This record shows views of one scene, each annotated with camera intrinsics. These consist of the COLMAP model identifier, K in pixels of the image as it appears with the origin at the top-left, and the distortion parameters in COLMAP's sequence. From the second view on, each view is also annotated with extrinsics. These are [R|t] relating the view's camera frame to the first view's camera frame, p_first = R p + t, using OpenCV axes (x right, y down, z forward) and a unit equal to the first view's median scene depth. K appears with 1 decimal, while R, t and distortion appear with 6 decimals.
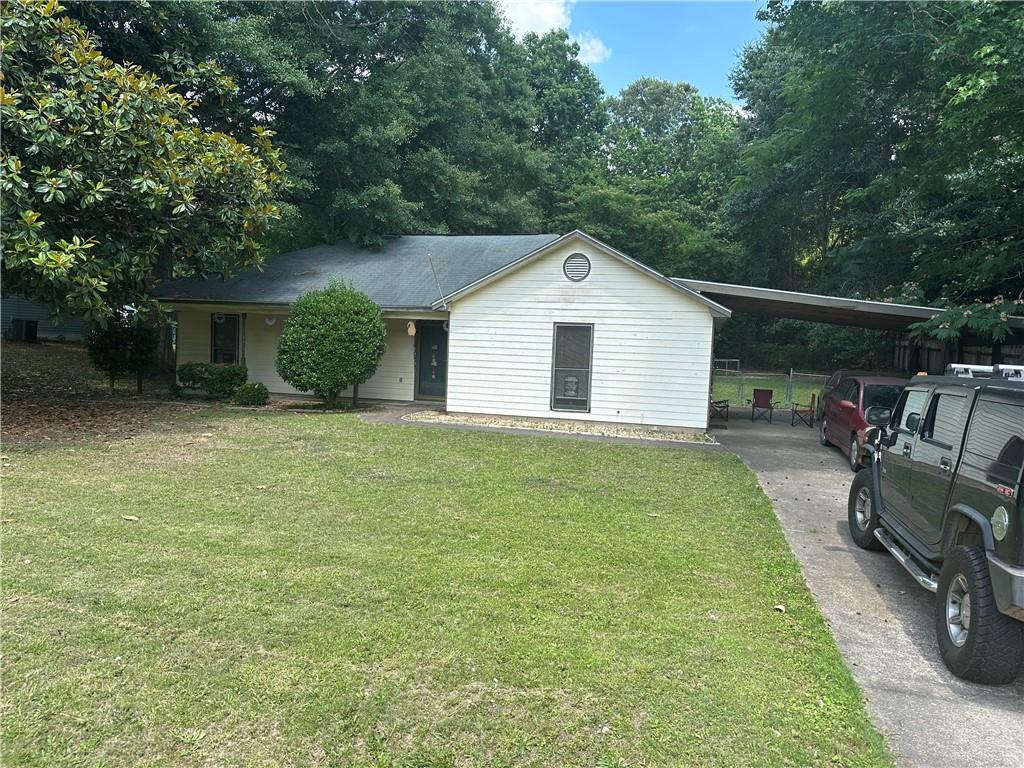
lens RADIAL K [[708.3, 0, 509.0], [0, 708.3, 378.8], [0, 0, 1]] dist [0.036080, -0.001283]
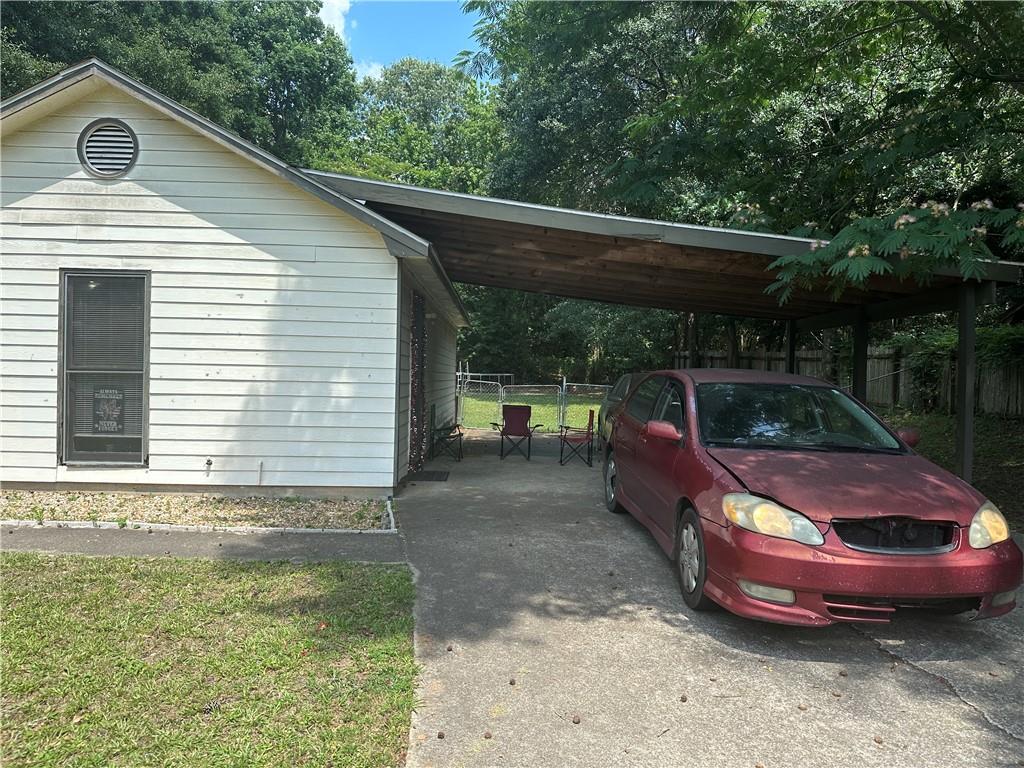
lens RADIAL K [[708.3, 0, 510.6], [0, 708.3, 383.7], [0, 0, 1]] dist [0.036080, -0.001283]
pose [[0.957096, -0.018040, 0.289208, 0.203513], [0.024365, 0.999536, -0.018283, 0.008448], [-0.288744, 0.024546, 0.957092, 0.479559]]
